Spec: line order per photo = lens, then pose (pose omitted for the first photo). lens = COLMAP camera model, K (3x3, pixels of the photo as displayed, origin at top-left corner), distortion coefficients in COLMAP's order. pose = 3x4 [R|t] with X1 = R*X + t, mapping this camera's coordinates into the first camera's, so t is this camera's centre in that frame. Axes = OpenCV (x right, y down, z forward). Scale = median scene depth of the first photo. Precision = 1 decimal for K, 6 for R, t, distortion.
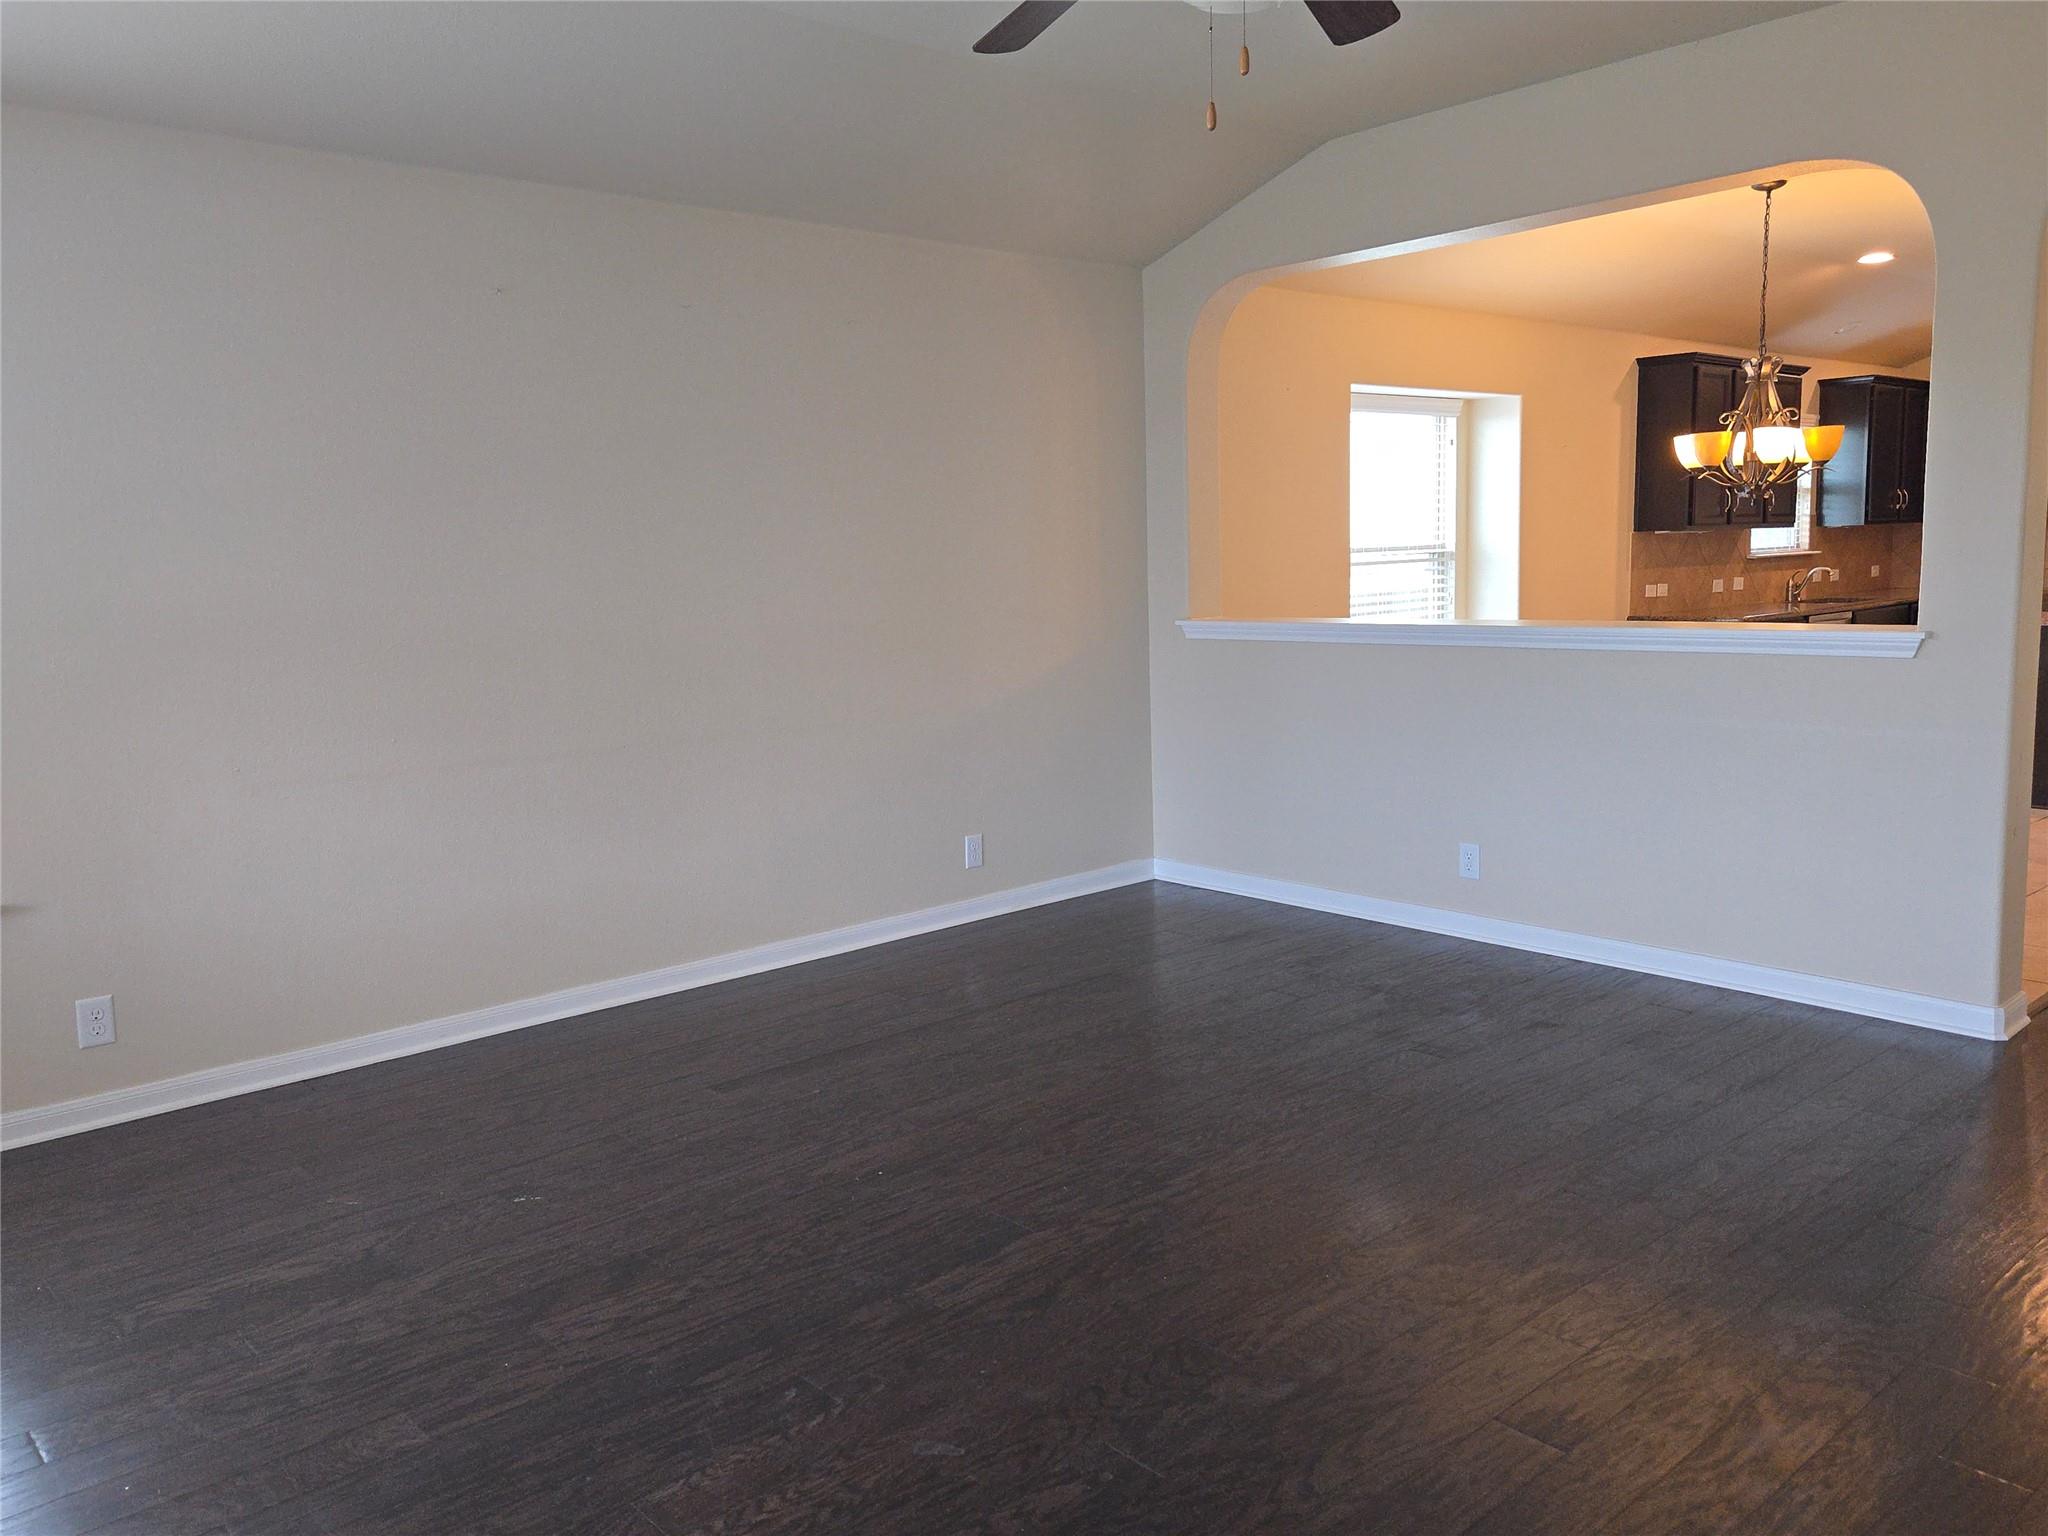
lens RADIAL K [[1561.2, 0, 1018.7], [0, 1561.2, 778.4], [0, 0, 1]] dist [0.093674, -0.092019]
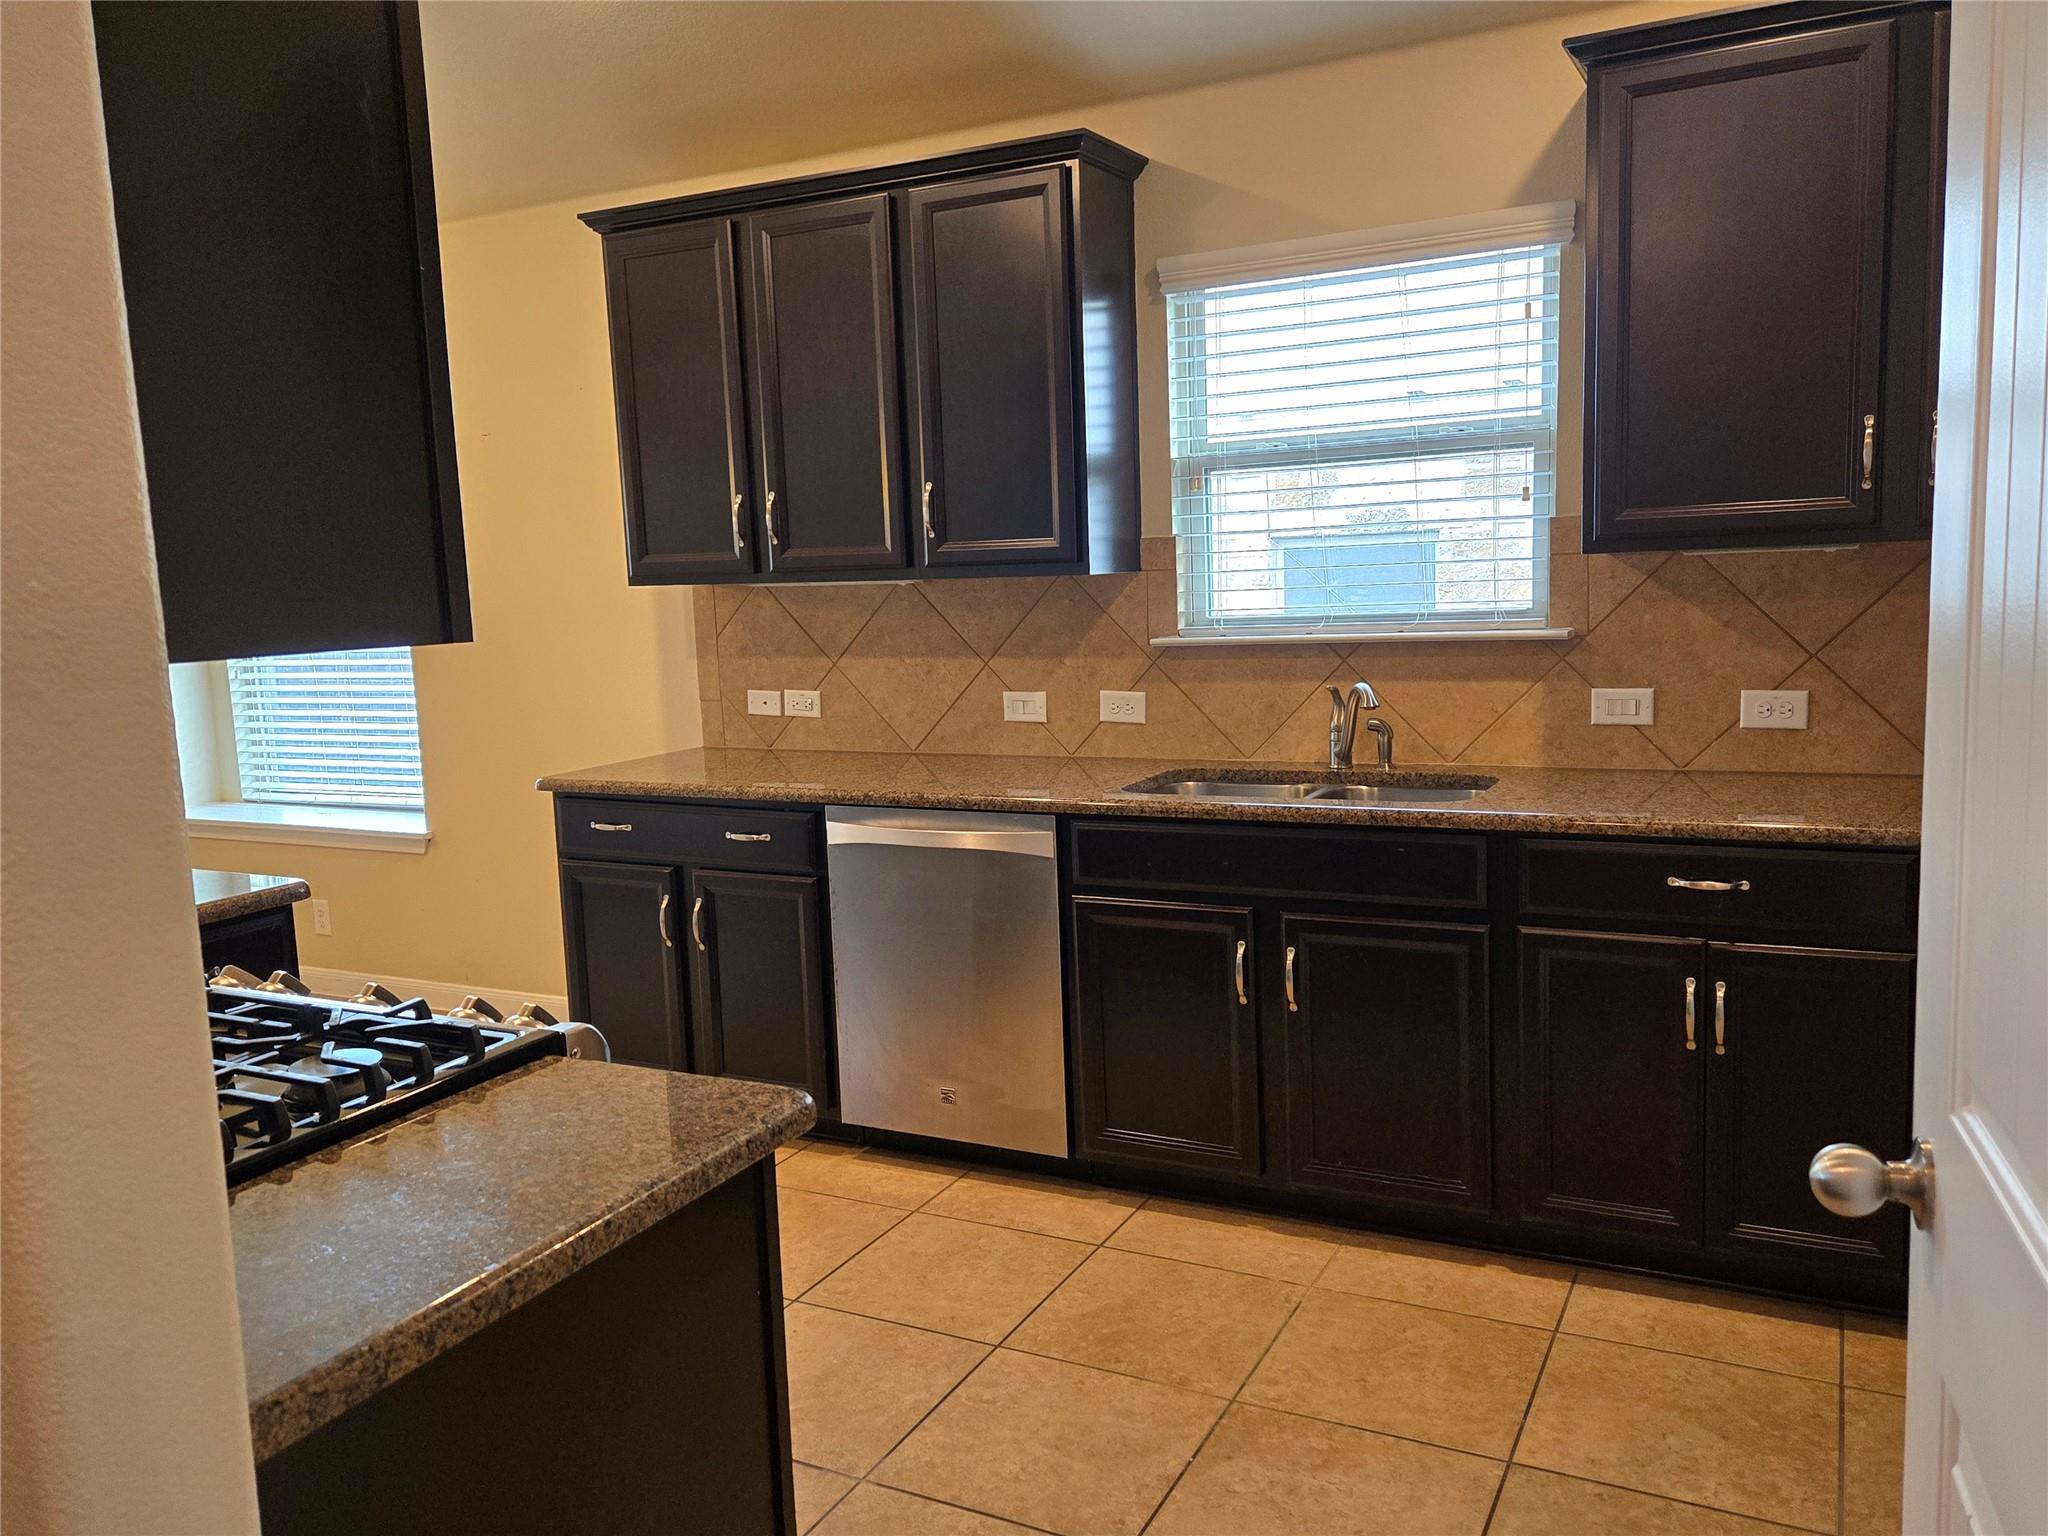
lens RADIAL K [[1561.2, 0, 1018.7], [0, 1561.2, 778.4], [0, 0, 1]] dist [0.093674, -0.092019]
pose [[0.356619, 0.141863, -0.923416, 0.797531], [-0.106309, 0.988146, 0.110752, -0.143126], [0.928182, 0.058671, 0.367473, 0.815389]]
